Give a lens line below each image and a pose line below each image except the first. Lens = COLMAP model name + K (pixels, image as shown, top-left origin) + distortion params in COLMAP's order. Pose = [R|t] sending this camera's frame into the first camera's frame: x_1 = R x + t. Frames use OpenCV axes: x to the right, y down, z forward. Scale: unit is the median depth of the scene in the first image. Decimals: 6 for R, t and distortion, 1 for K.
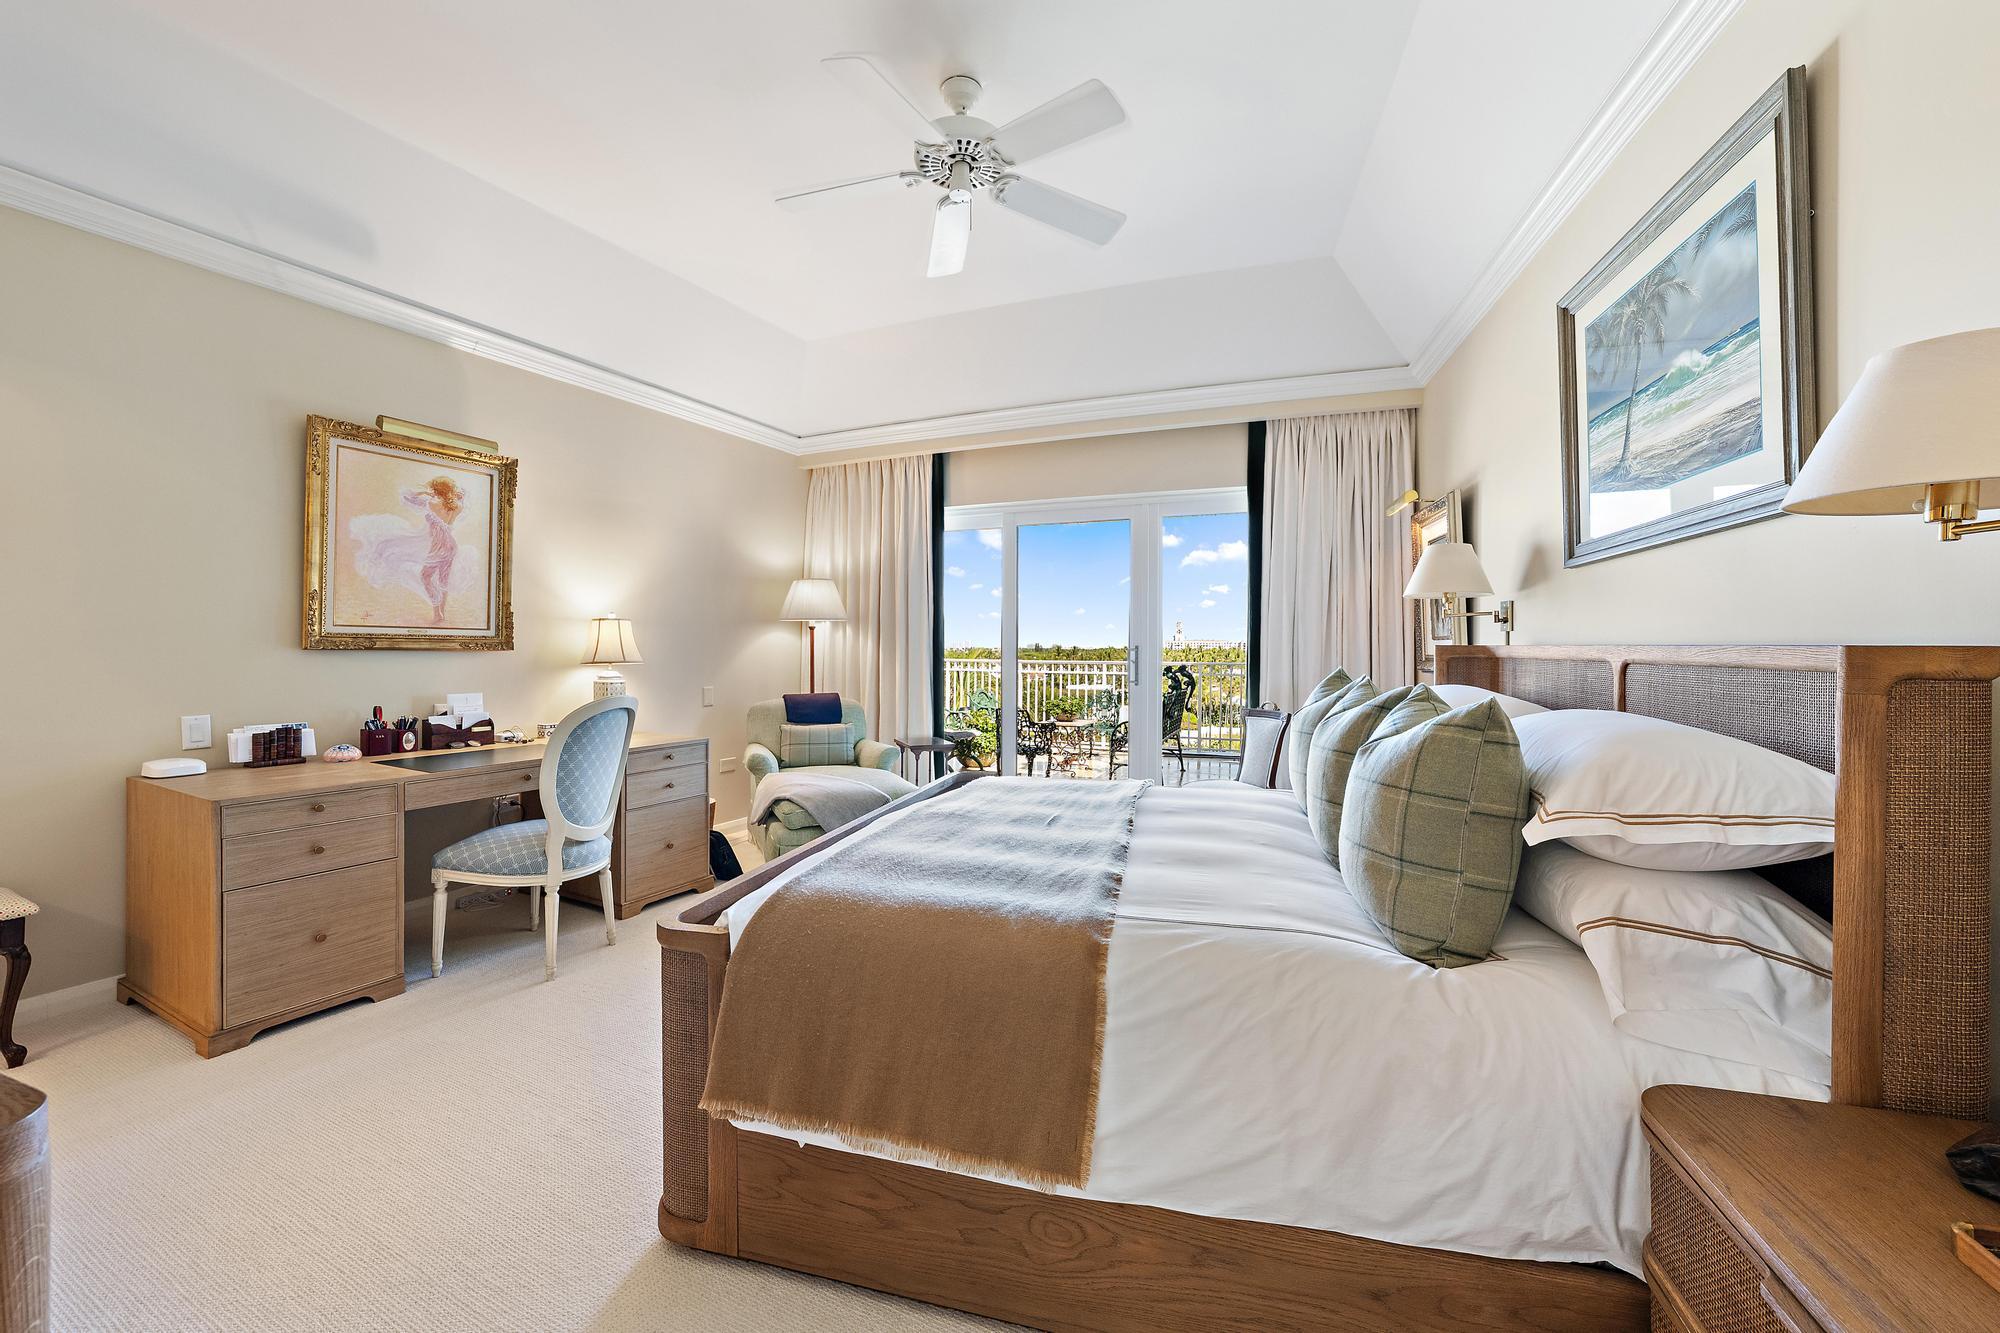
lens RADIAL K [[780.5, 0, 1003.4], [0, 780.5, 639.6], [0, 0, 1]] dist [0.000056, -0.000102]
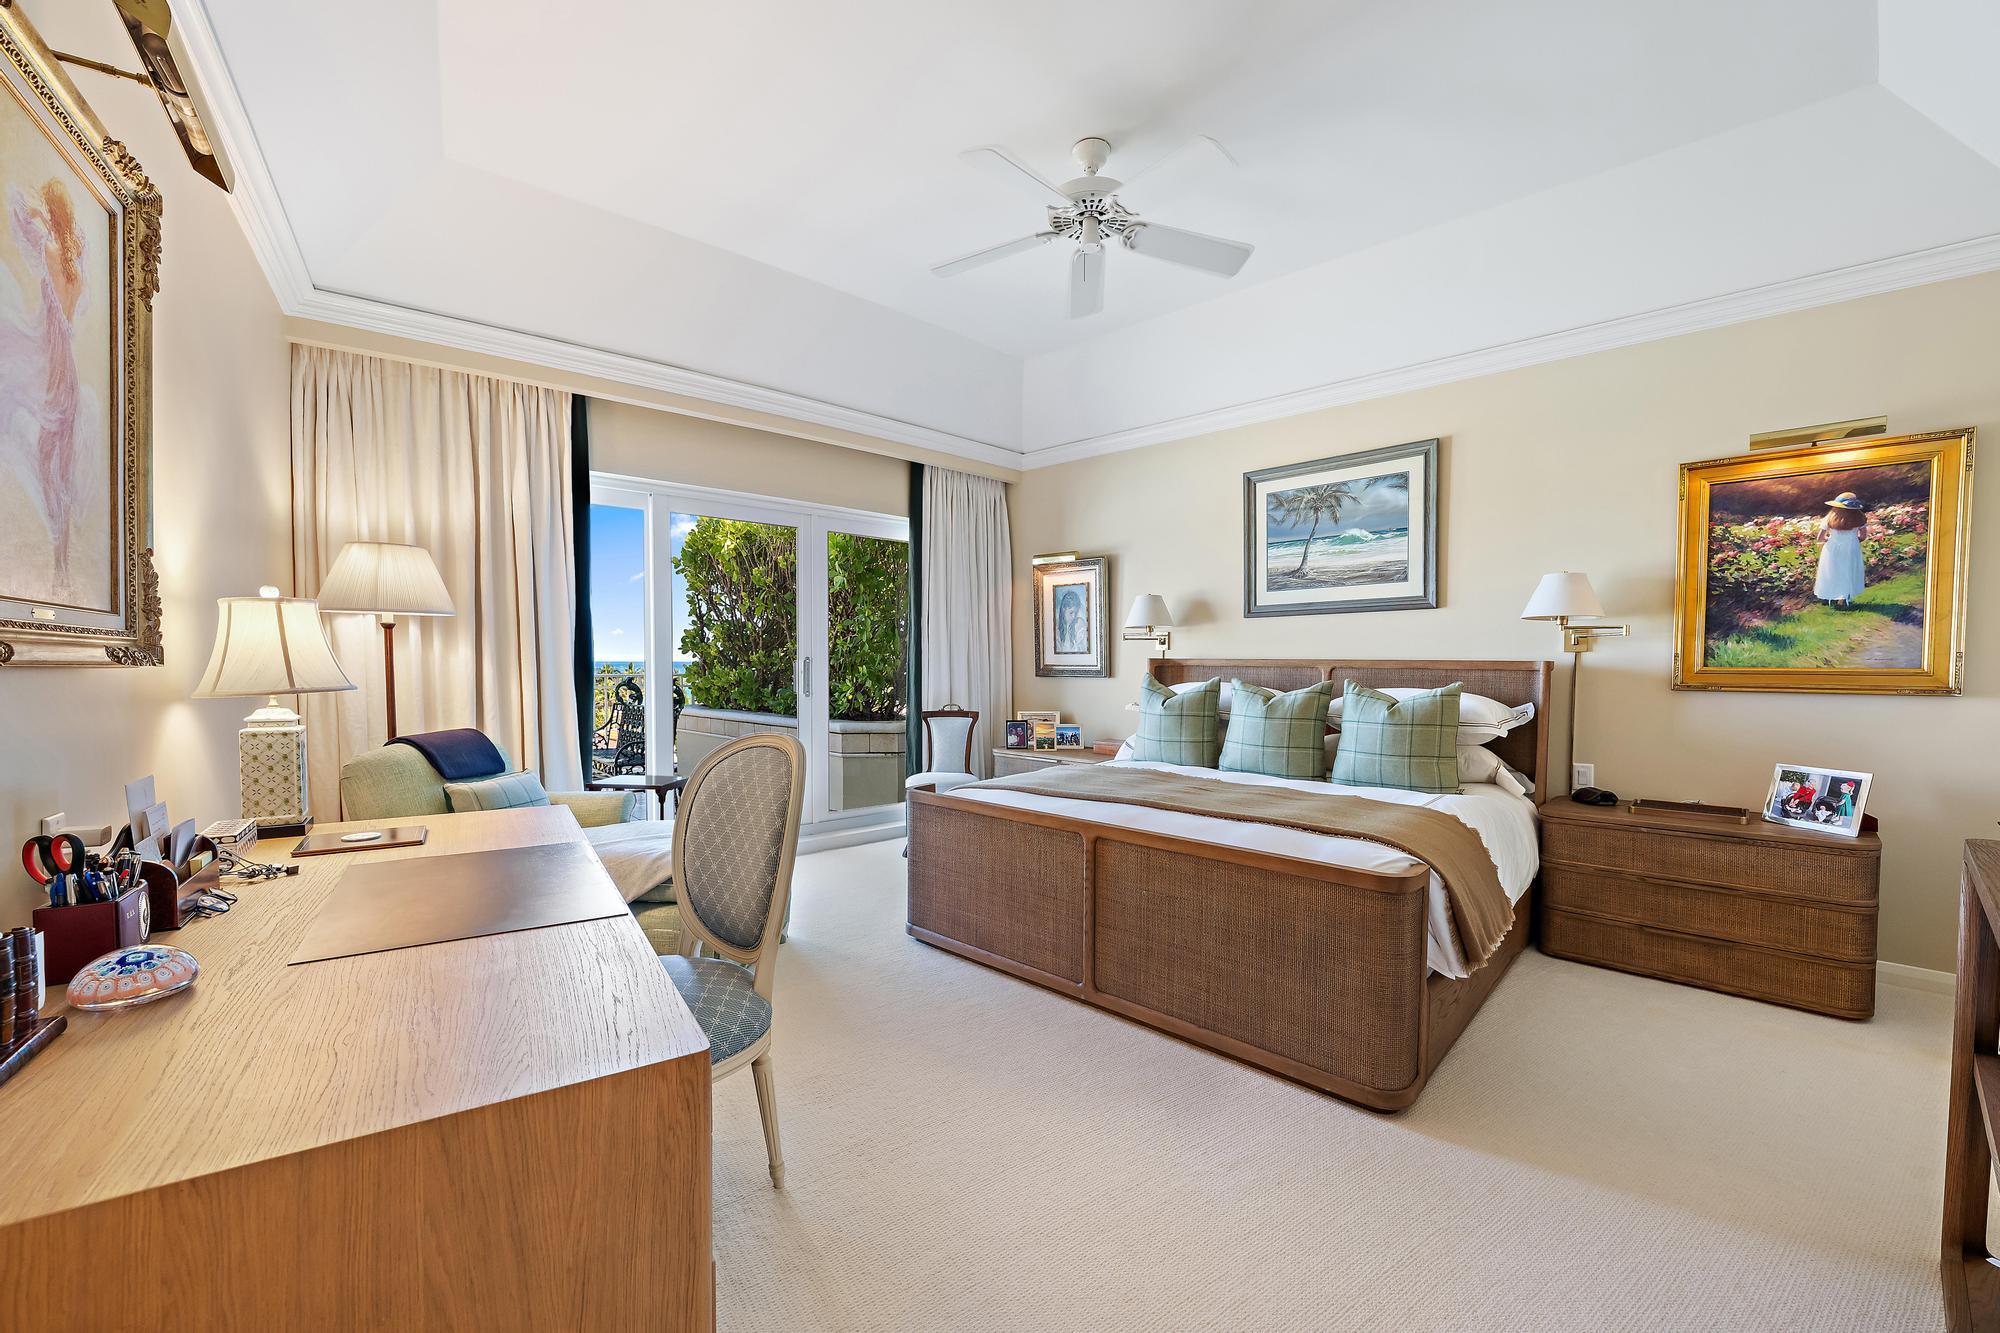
lens RADIAL K [[786.6, 0, 1000.0], [0, 786.6, 666.5], [0, 0, 1]] dist [0.001690, -0.000004]
pose [[0.464823, -0.007773, 0.885370, -0.717086], [-0.013263, 0.999788, 0.015741, 0.000939], [-0.885304, -0.019059, 0.464621, 0.384144]]
